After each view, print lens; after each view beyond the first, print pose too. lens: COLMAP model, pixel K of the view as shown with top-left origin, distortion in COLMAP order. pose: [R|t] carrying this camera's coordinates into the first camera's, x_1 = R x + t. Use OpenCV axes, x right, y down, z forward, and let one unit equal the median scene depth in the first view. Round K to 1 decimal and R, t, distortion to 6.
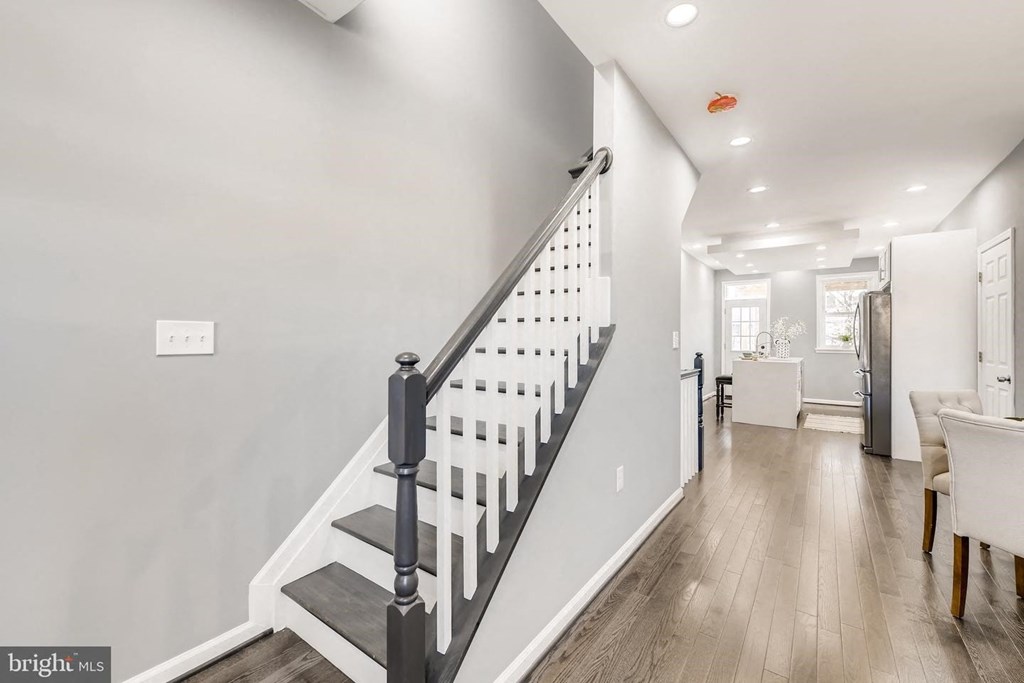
lens RADIAL K [[421.5, 0, 518.1], [0, 421.5, 340.1], [0, 0, 1]] dist [0.002143, -0.000731]
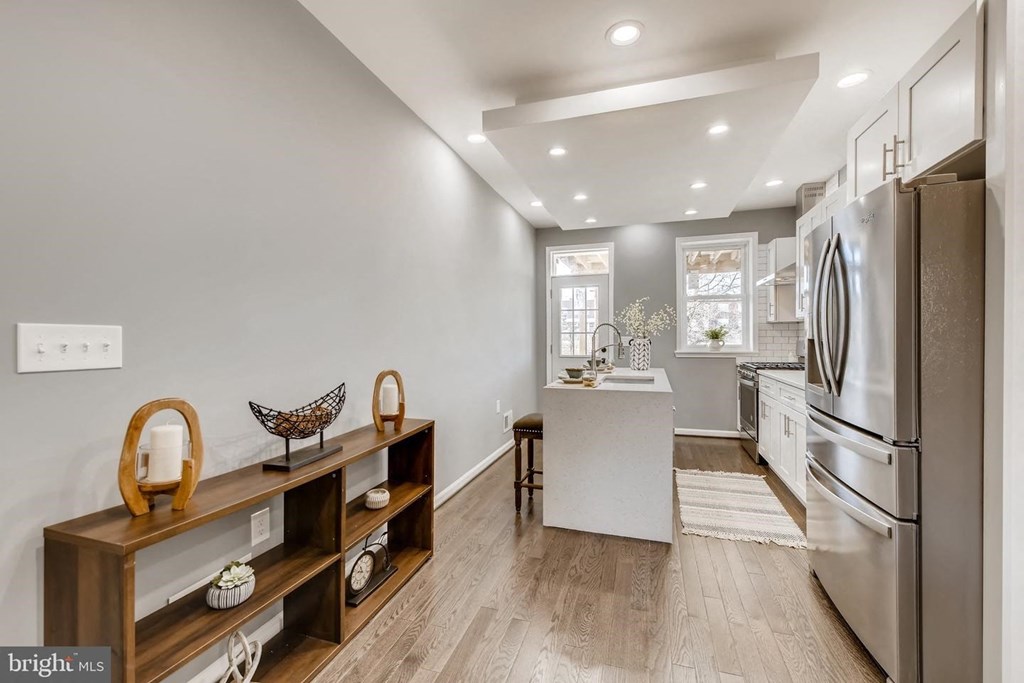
lens RADIAL K [[421.5, 0, 518.5], [0, 421.5, 342.8], [0, 0, 1]] dist [-0.000277, -0.000181]
pose [[0.947429, -0.015013, 0.319614, 0.345559], [0.011275, 0.999845, 0.013544, -0.004551], [-0.319767, -0.009228, 0.947451, 0.594079]]
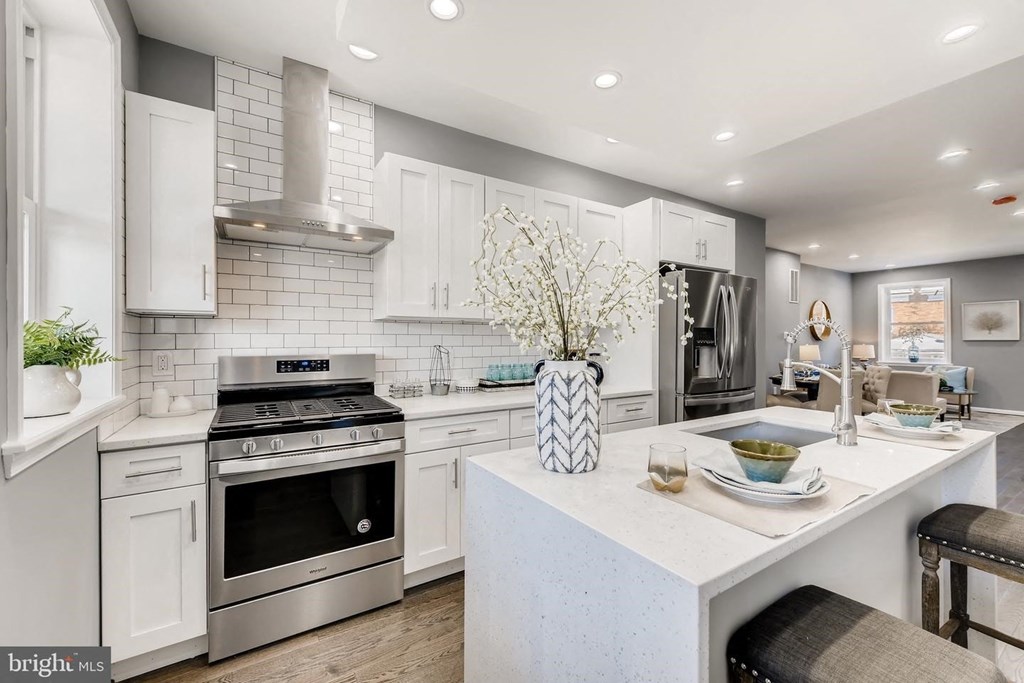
lens RADIAL K [[421.0, 0, 516.4], [0, 421.0, 337.6], [0, 0, 1]] dist [0.002163, -0.000590]
pose [[-0.932463, -0.004958, 0.361231, 0.695204], [-0.004868, 0.999987, 0.001160, -0.010397], [-0.361232, -0.000677, -0.932476, 1.359058]]
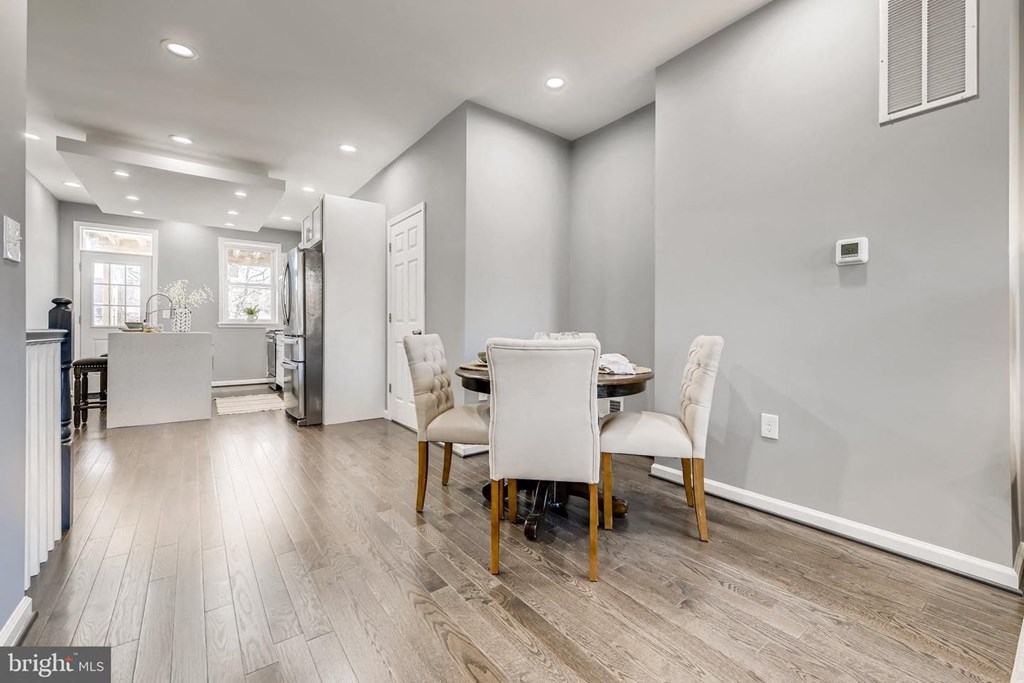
lens RADIAL K [[425.9, 0, 516.2], [0, 425.9, 330.1], [0, 0, 1]] dist [0.010909, -0.000317]
pose [[0.288633, -0.002289, 0.957437, 0.060436], [0.001116, 0.999997, 0.002054, 0.044337], [-0.957439, 0.000476, 0.288635, 0.216647]]
